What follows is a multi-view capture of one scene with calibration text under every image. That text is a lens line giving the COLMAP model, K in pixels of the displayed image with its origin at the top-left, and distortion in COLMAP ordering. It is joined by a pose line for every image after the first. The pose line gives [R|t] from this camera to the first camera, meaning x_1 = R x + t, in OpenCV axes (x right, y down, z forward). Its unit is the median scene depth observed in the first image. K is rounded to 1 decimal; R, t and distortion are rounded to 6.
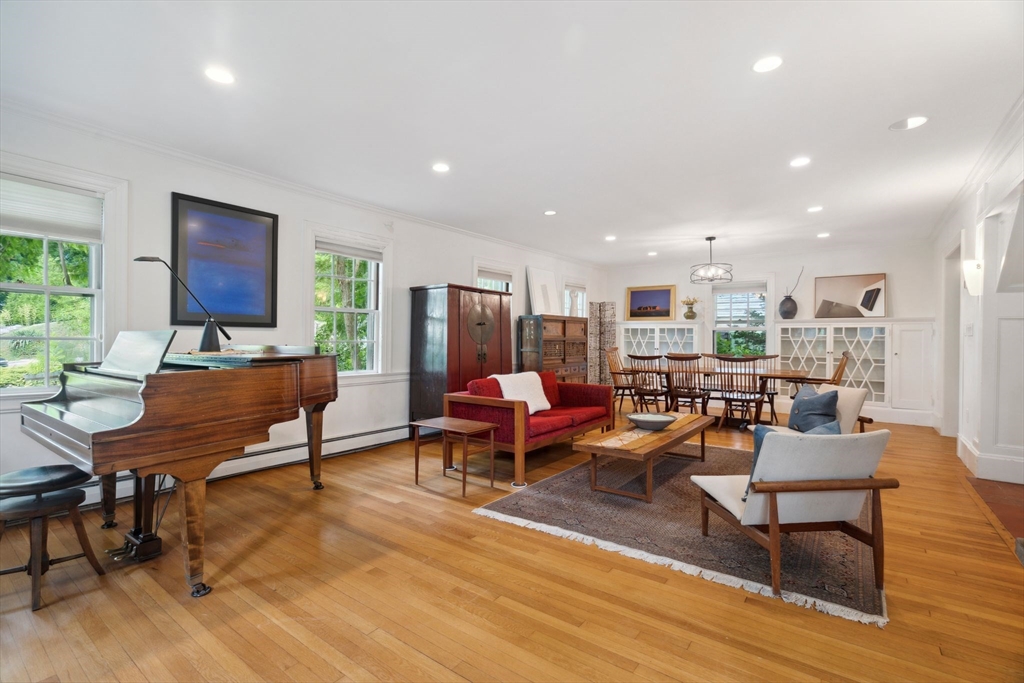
lens RADIAL K [[467.5, 0, 512.0], [0, 467.5, 341.5], [0, 0, 1]] dist [-0.001301, 0.000137]
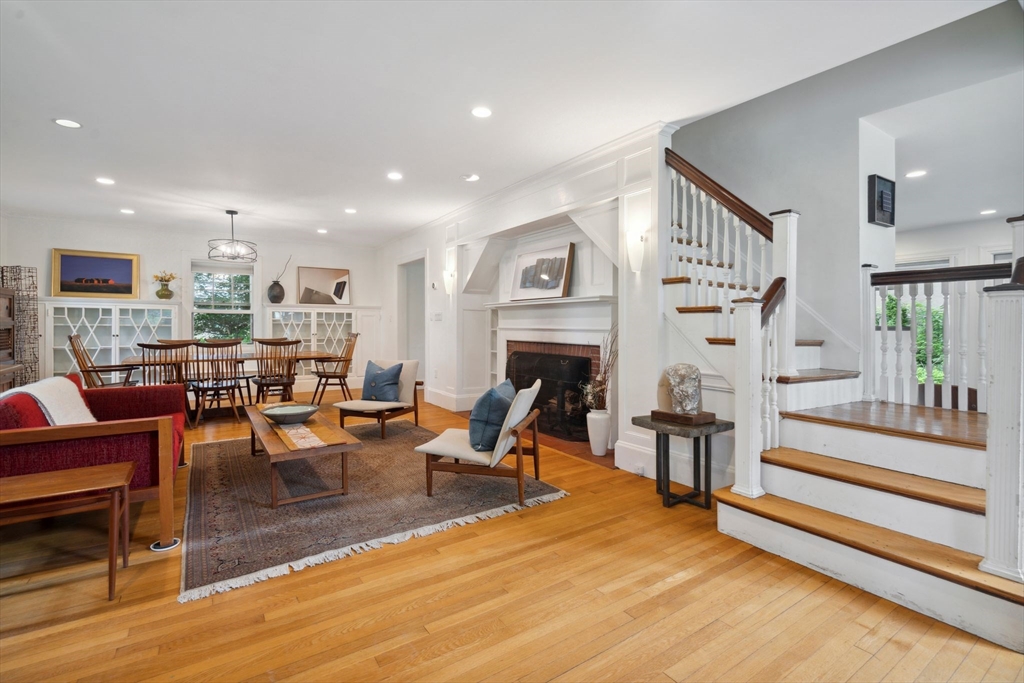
lens RADIAL K [[466.4, 0, 510.4], [0, 466.4, 324.7], [0, 0, 1]] dist [-0.005714, -0.000195]
pose [[0.340465, -0.005579, 0.940240, -0.256024], [0.005715, 0.999976, 0.003863, -0.001480], [-0.940240, 0.004058, 0.340489, 0.190064]]
